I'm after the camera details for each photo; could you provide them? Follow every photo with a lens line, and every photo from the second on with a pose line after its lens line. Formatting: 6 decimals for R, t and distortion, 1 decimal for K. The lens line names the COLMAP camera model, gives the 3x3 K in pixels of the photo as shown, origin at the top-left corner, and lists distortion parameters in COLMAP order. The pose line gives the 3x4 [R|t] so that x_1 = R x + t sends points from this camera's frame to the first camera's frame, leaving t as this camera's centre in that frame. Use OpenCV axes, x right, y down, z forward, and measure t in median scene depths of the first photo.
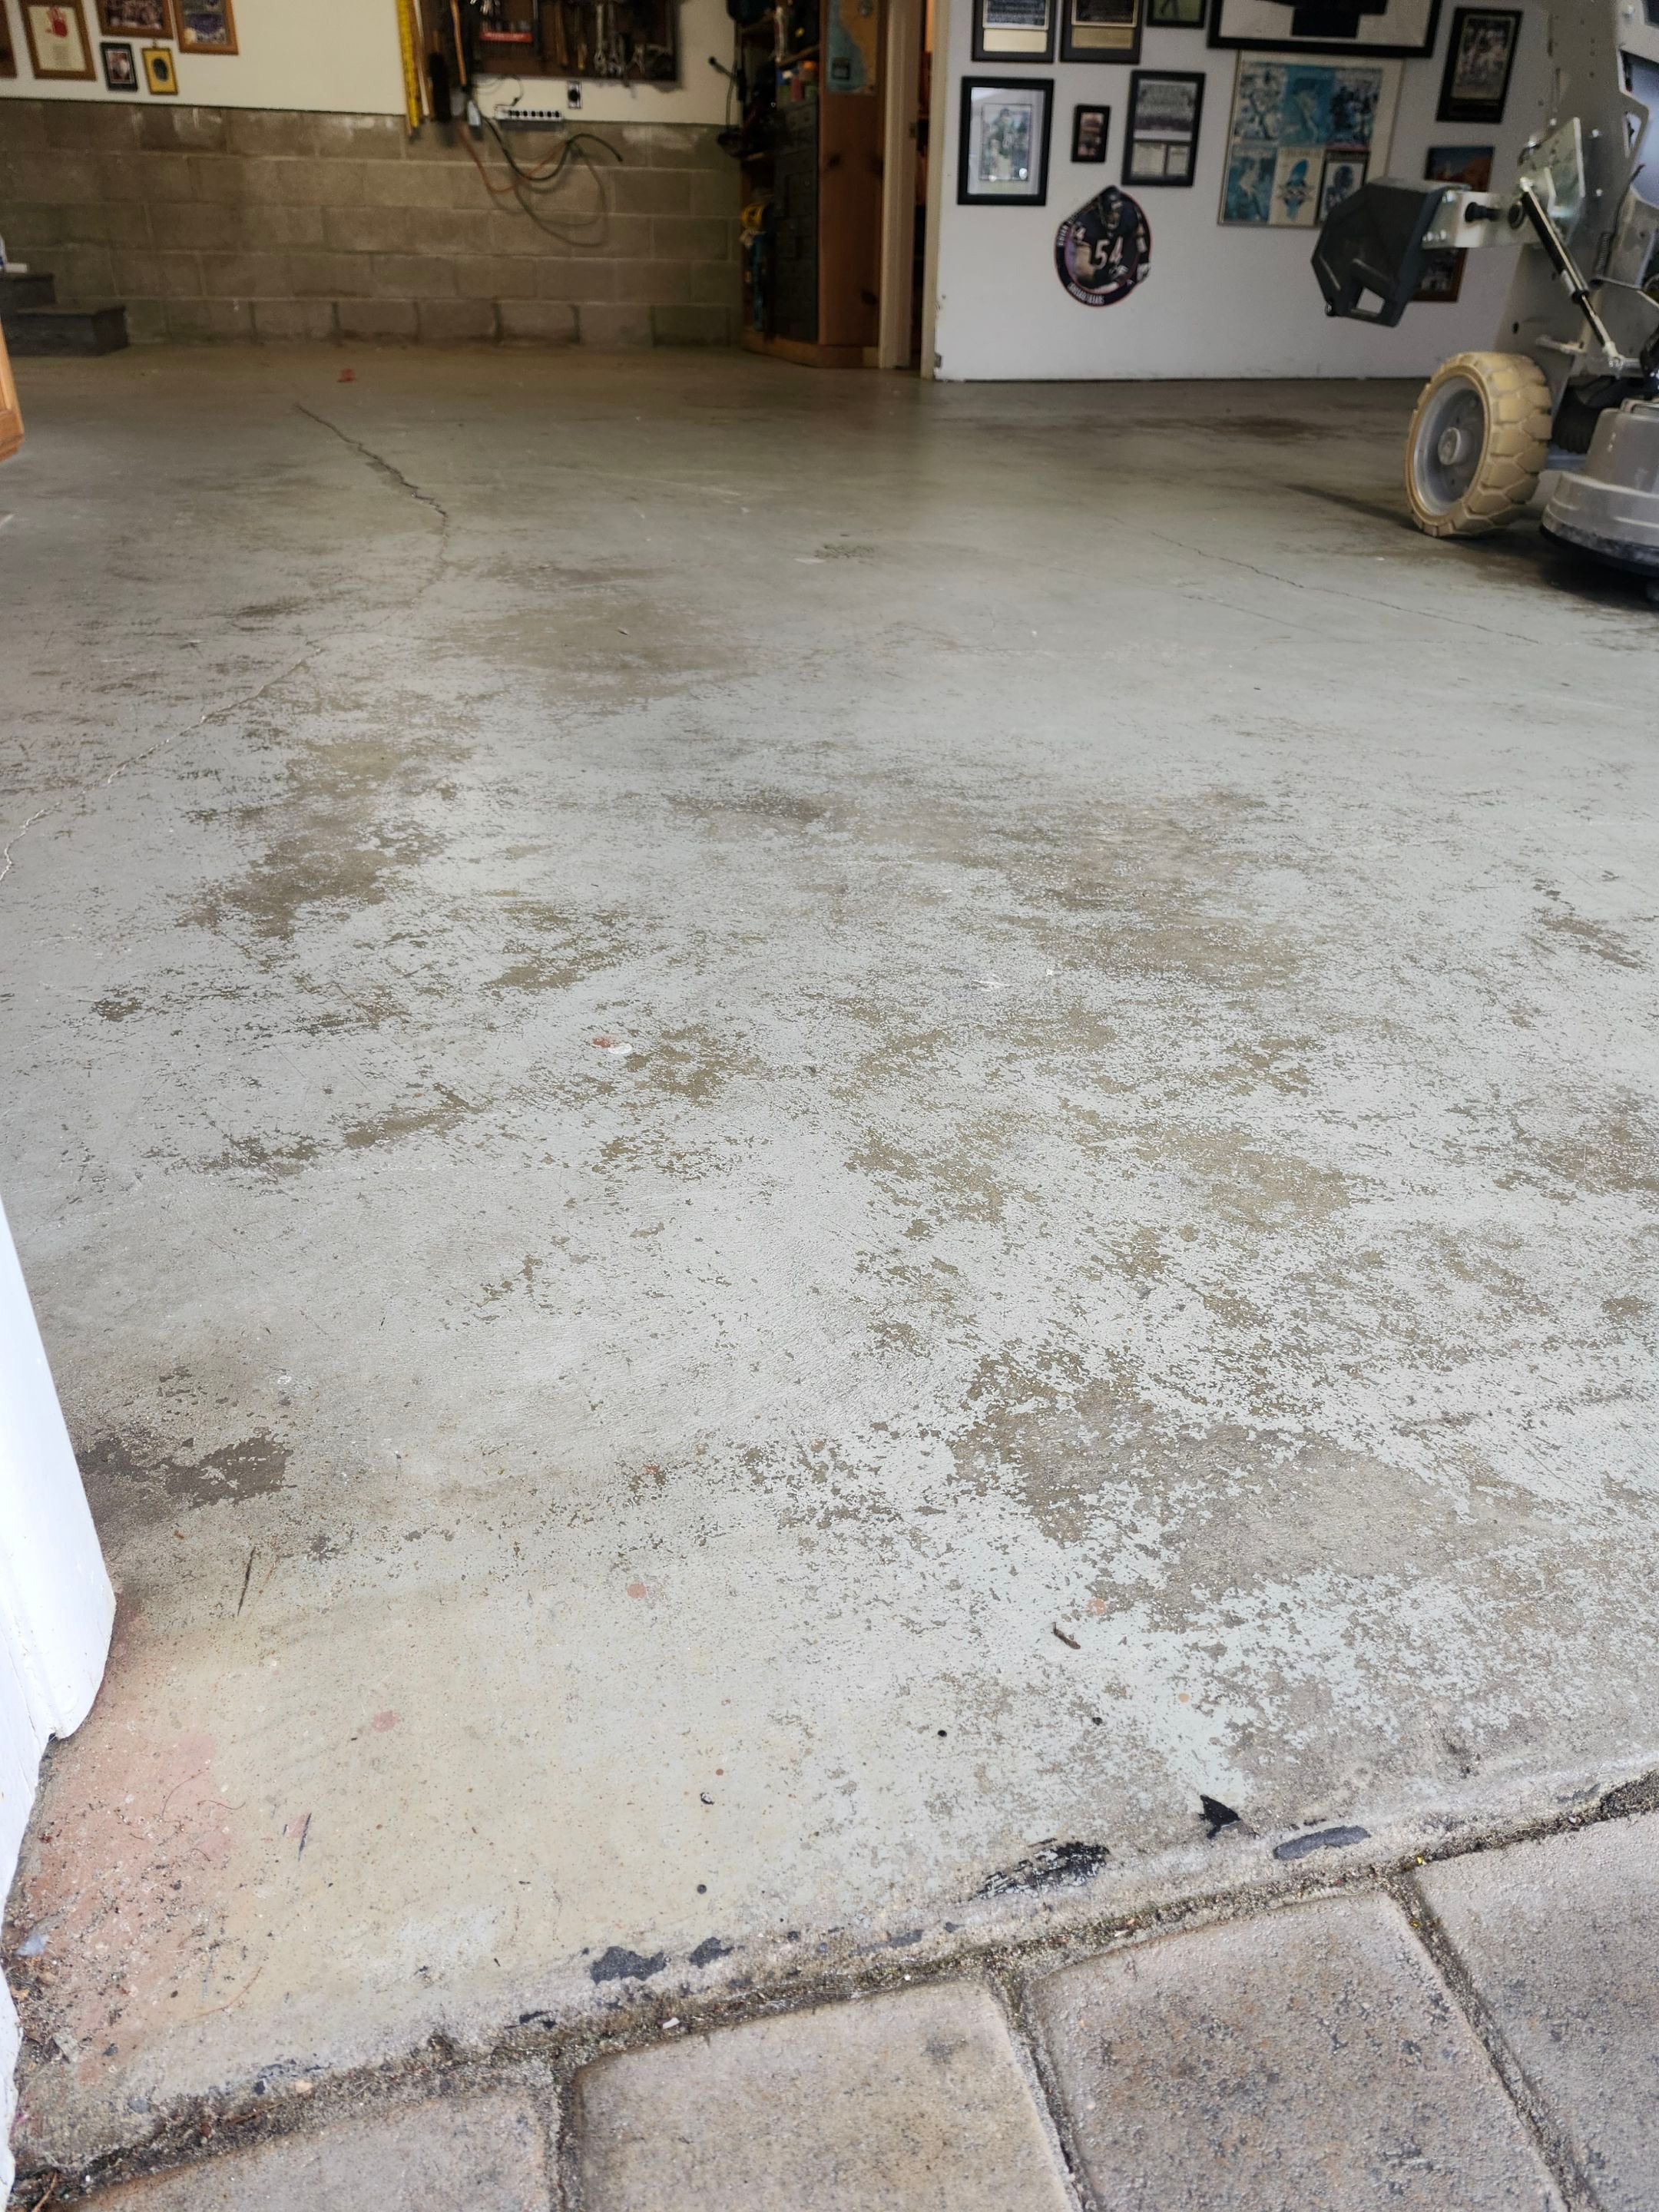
lens RADIAL K [[1529.4, 0, 820.5], [0, 1529.4, 1089.1], [0, 0, 1]] dist [-0.021011, 0.013252]
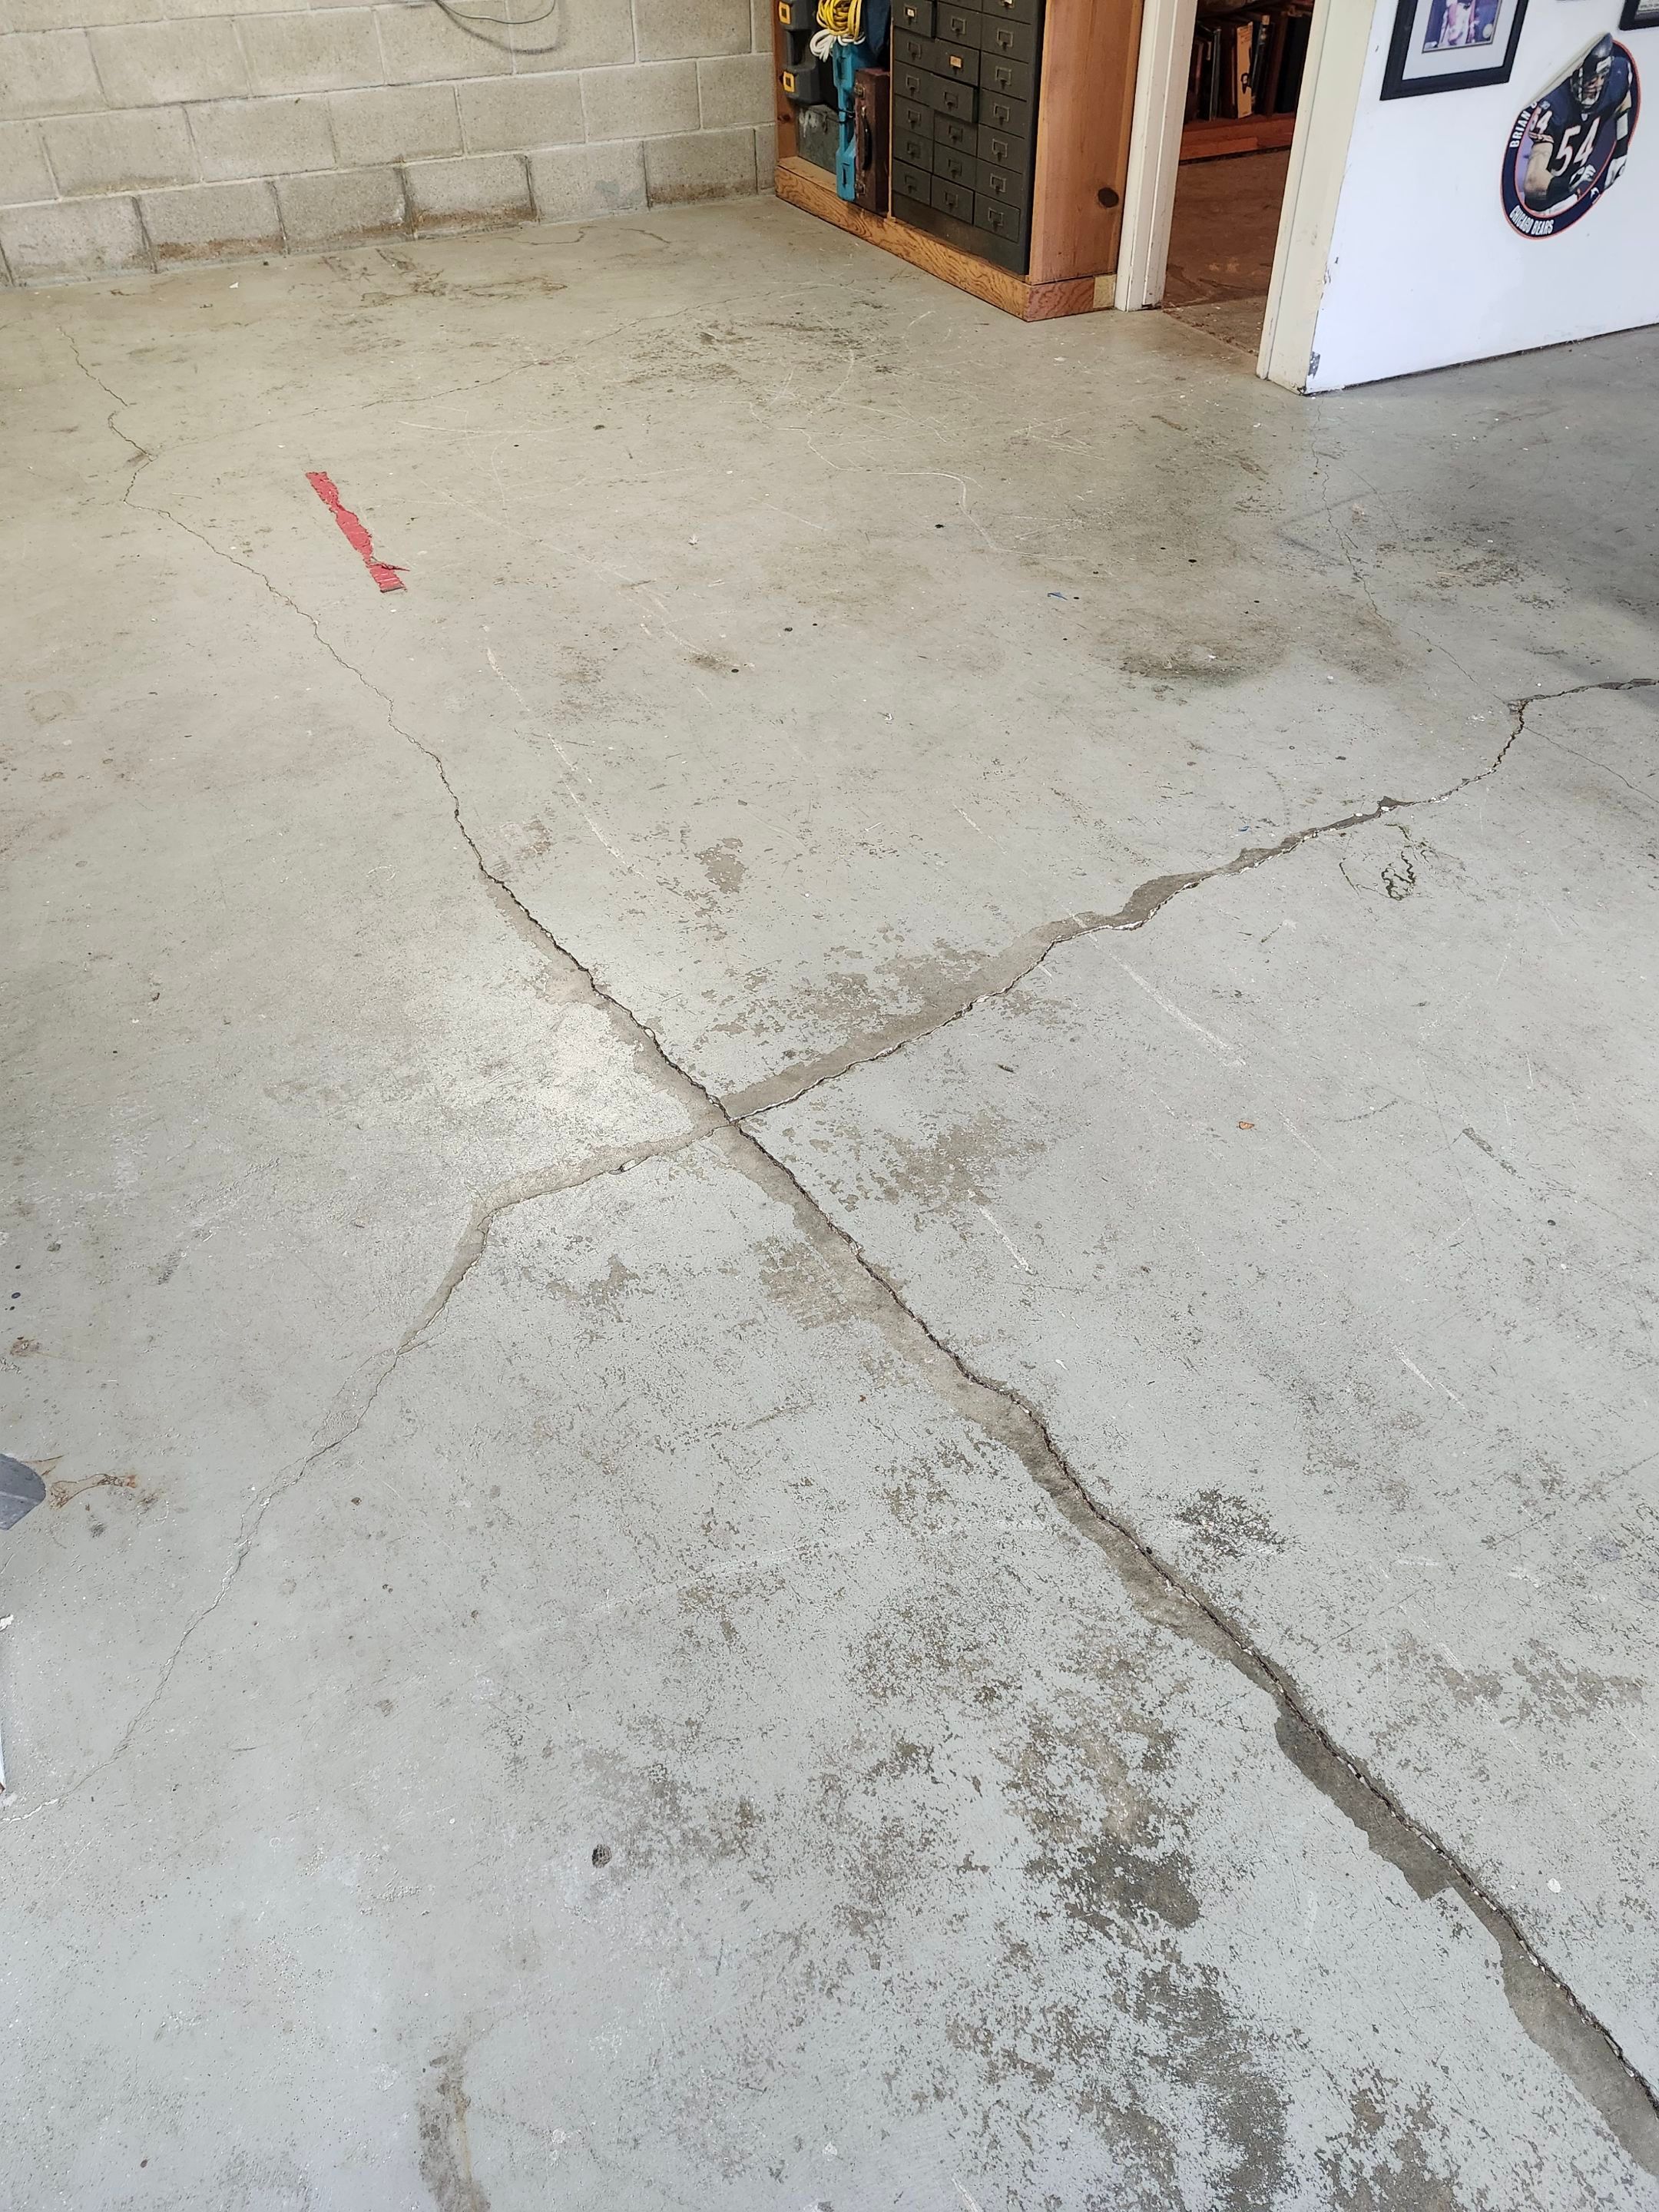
lens RADIAL K [[1529.4, 0, 826.1], [0, 1529.4, 1109.2], [0, 0, 1]] dist [-0.021011, 0.013252]
pose [[0.976892, -0.166023, 0.134605, -0.247916], [0.126067, 0.956142, 0.264385, -0.381675], [-0.172595, -0.241307, 0.954977, 0.382594]]
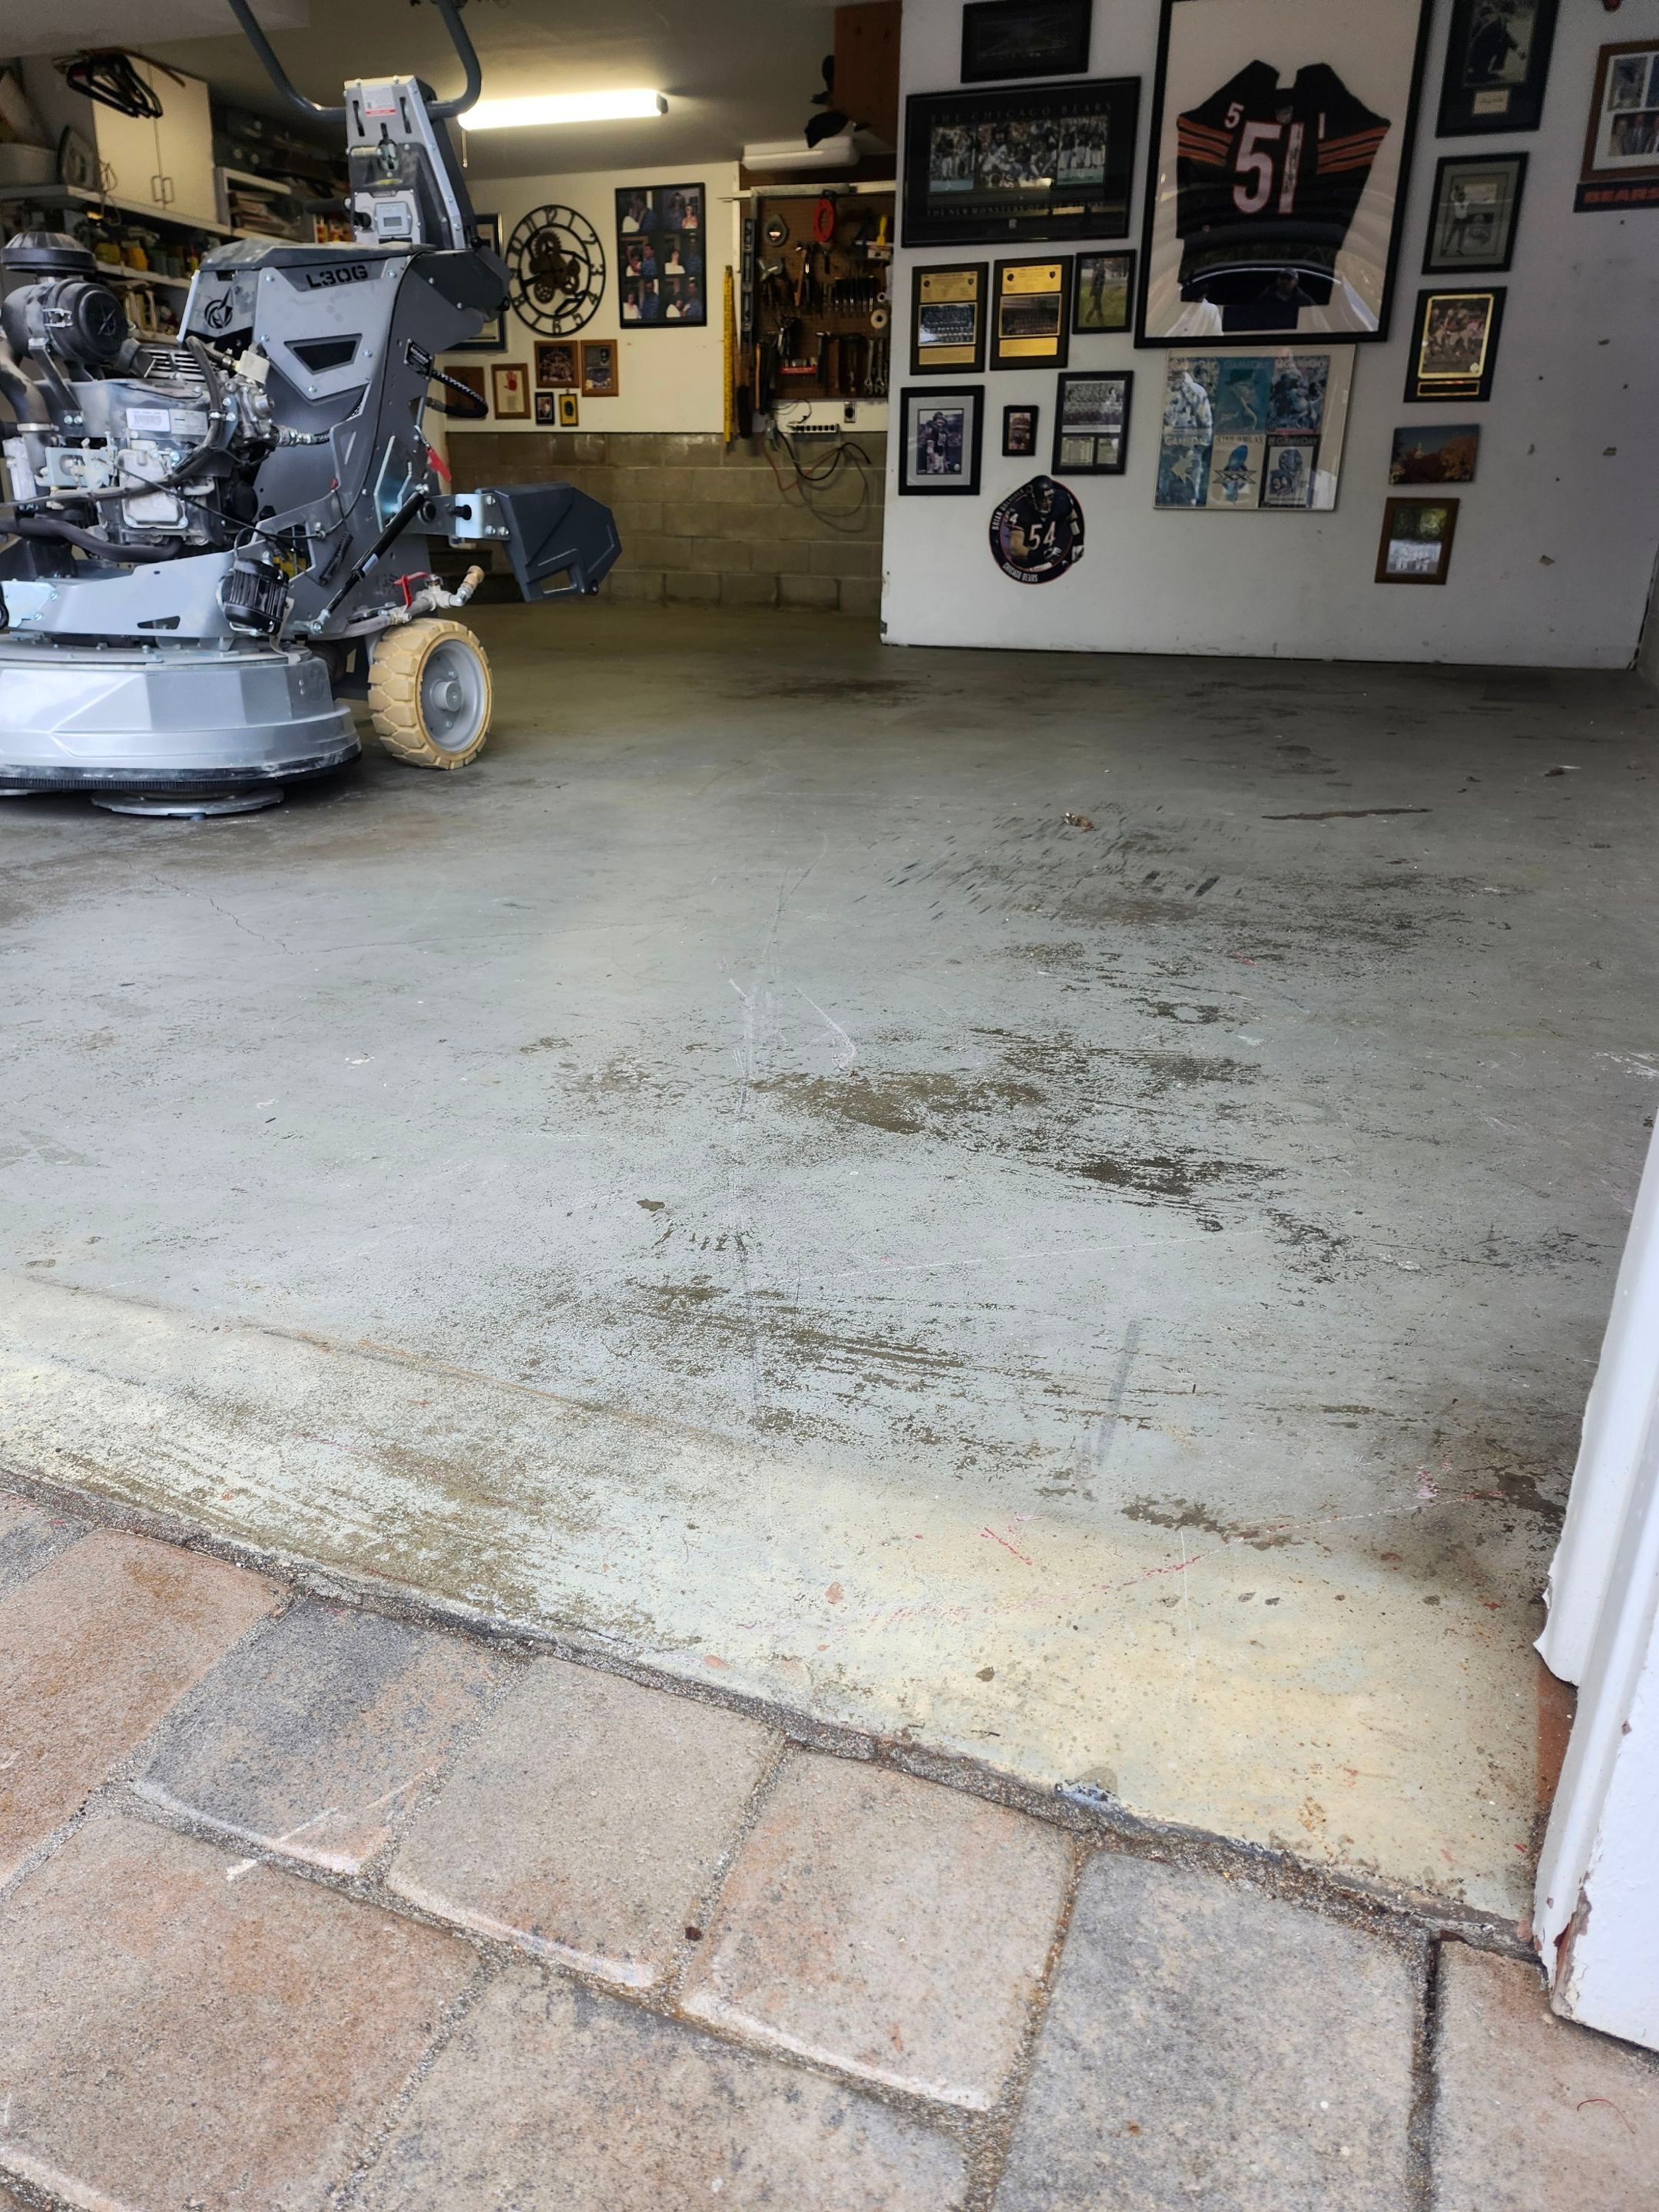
lens RADIAL K [[1529.4, 0, 838.0], [0, 1529.4, 1120.2], [0, 0, 1]] dist [-0.021011, 0.013252]
pose [[0.820751, 0.202395, -0.534232, 0.717482], [-0.274513, 0.959826, -0.058108, -0.064027], [0.501009, 0.194346, 0.843338, 0.123115]]
